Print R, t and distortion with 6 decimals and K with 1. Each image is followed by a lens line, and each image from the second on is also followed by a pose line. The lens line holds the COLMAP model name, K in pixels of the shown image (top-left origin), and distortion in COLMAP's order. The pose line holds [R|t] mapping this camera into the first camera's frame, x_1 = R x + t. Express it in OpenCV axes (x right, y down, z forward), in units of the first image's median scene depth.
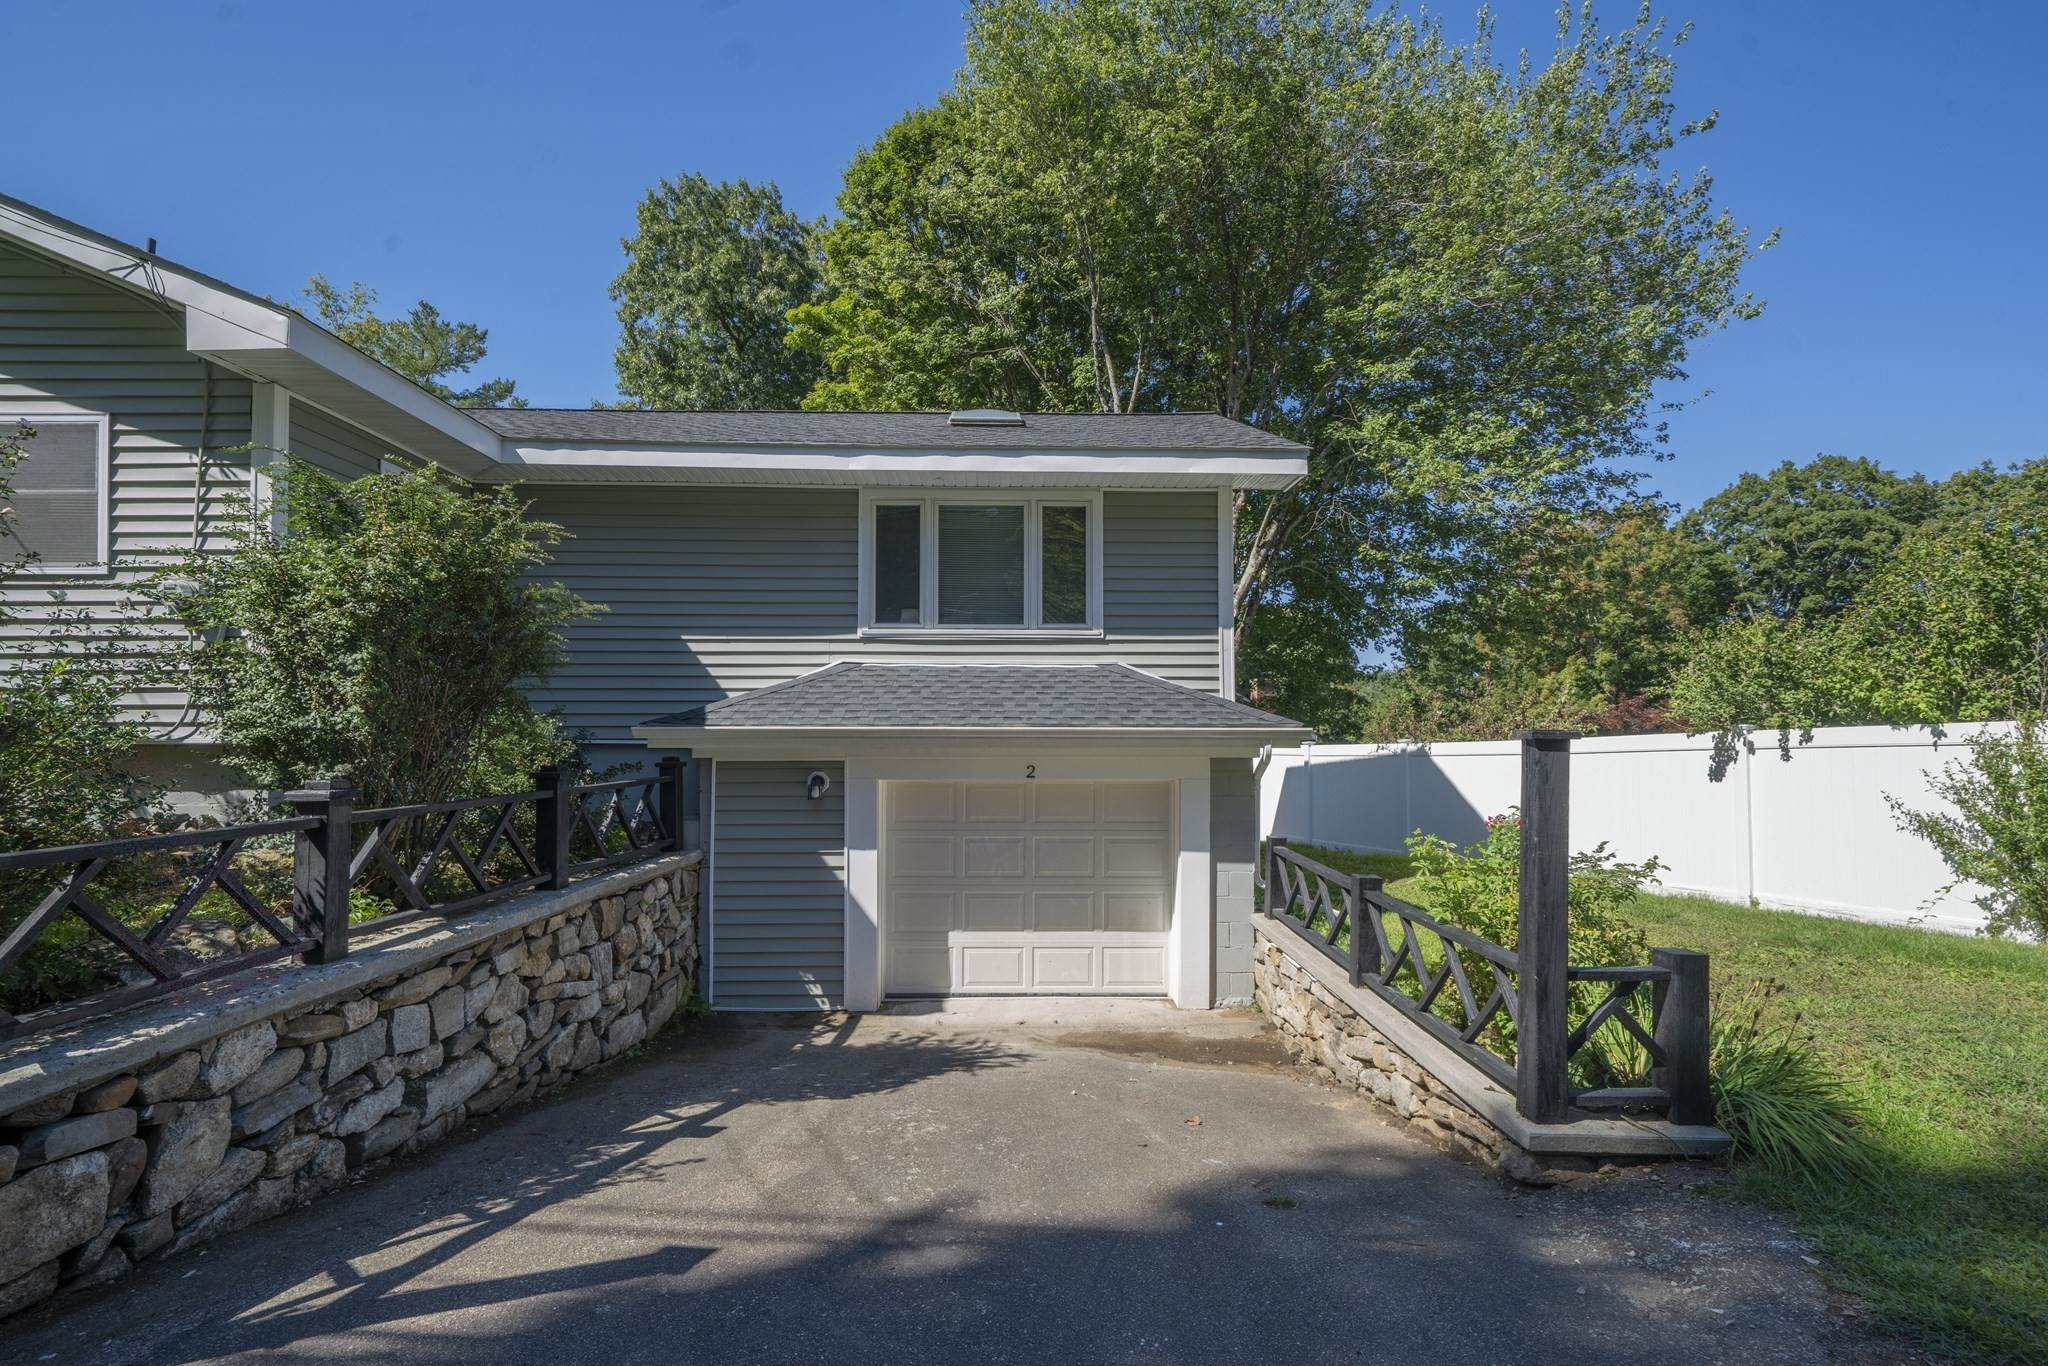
lens RADIAL K [[959.5, 0, 1023.4], [0, 959.5, 698.0], [0, 0, 1]] dist [0.009178, 0.001358]
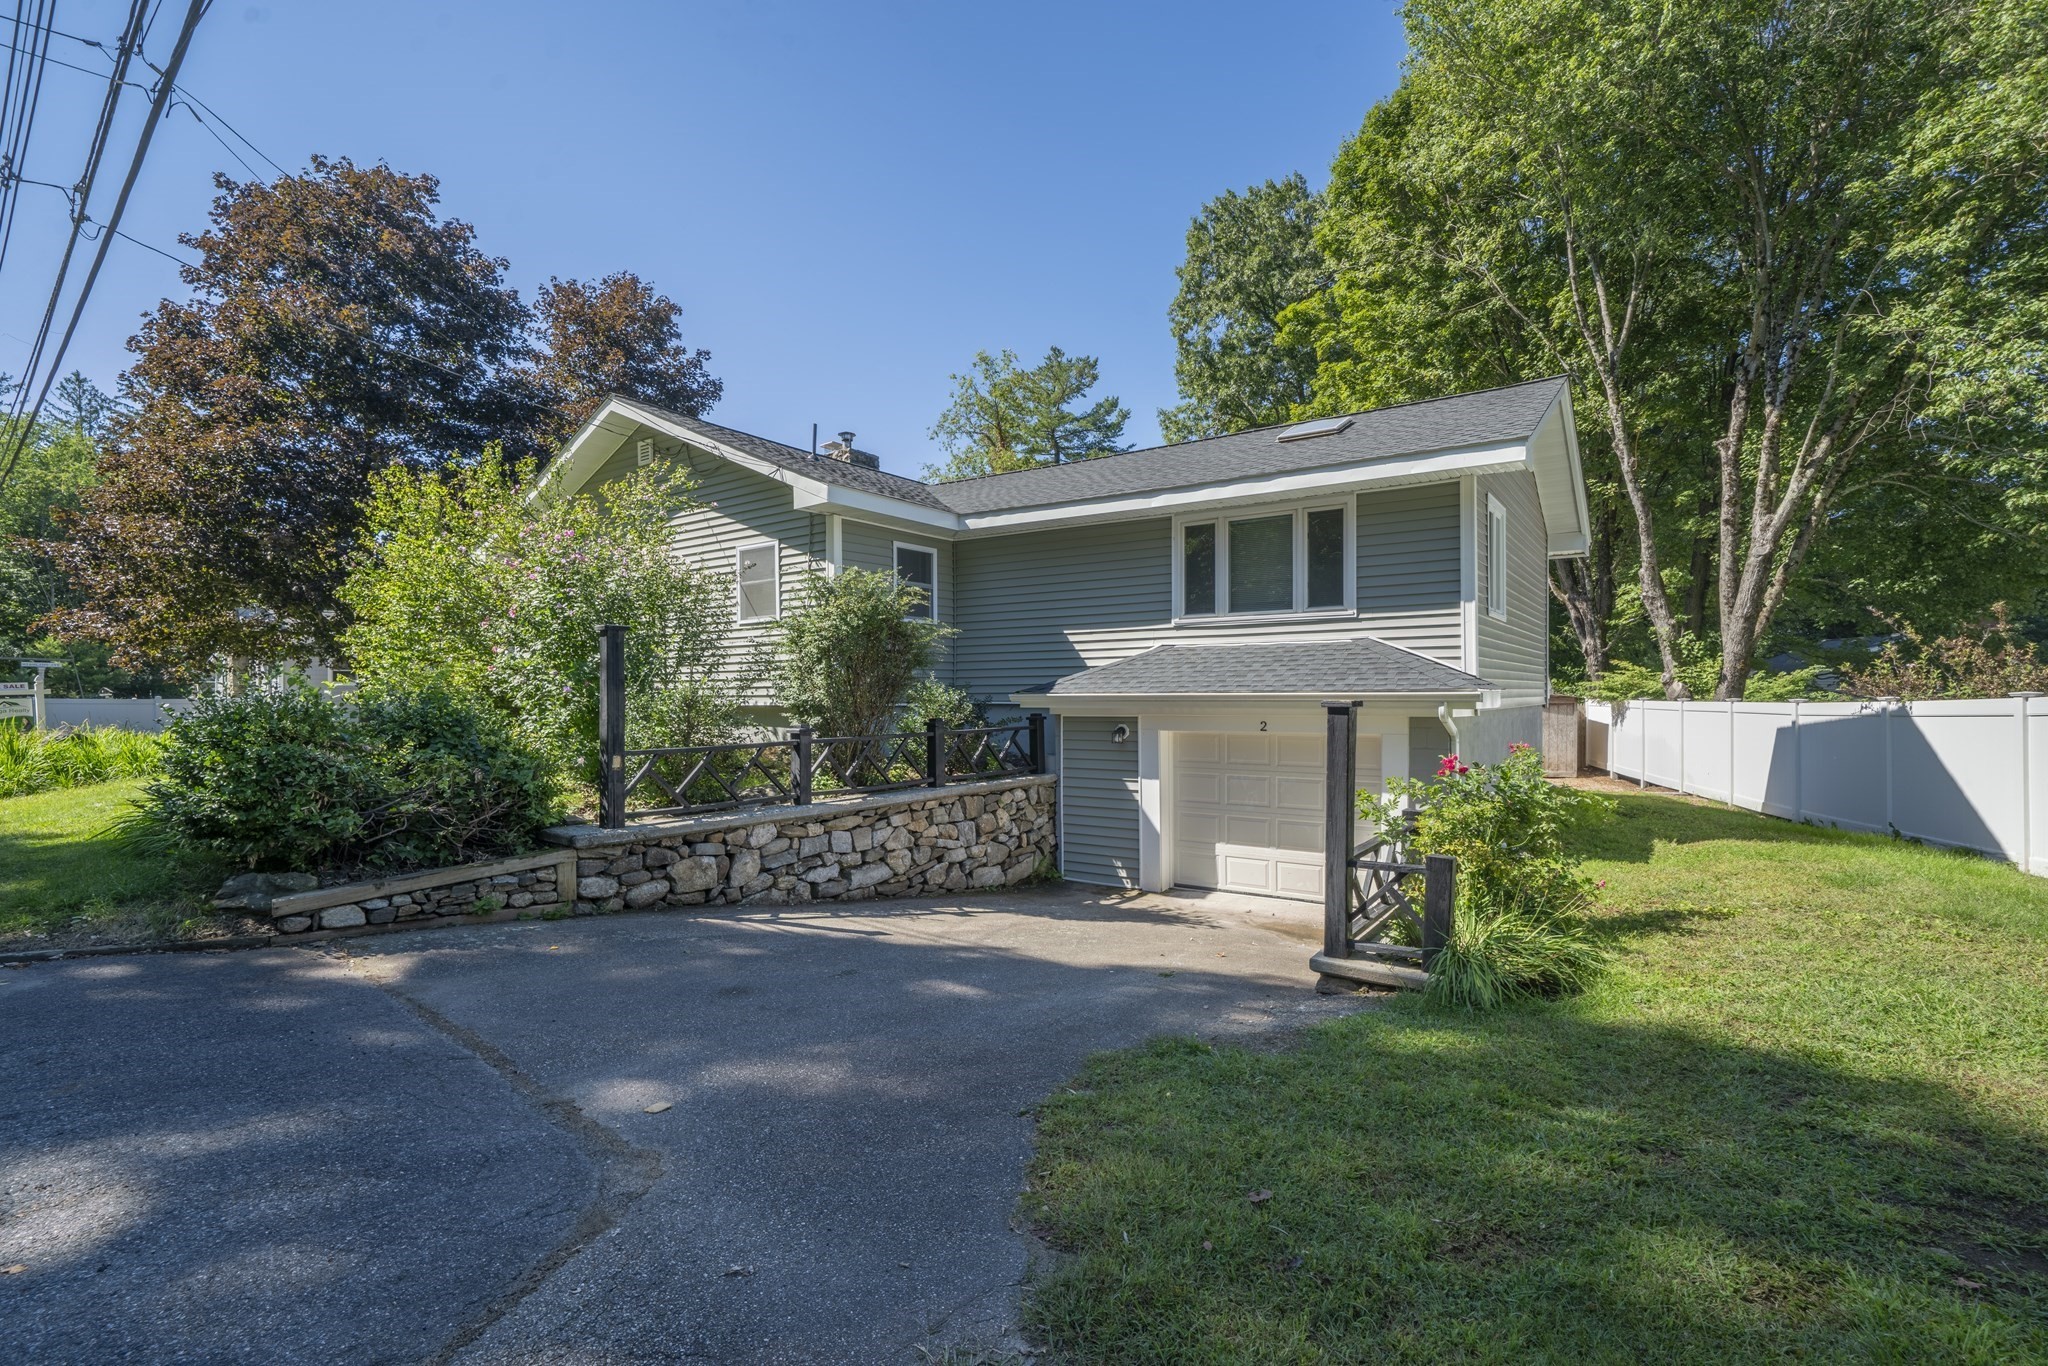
lens RADIAL K [[925.7, 0, 1013.2], [0, 925.7, 681.4], [0, 0, 1]] dist [0.005094, 0.000511]
pose [[0.808687, -0.014509, -0.588060, 0.520313], [0.031535, 0.999328, 0.018710, -0.021045], [0.587393, -0.033675, 0.808601, -0.244924]]
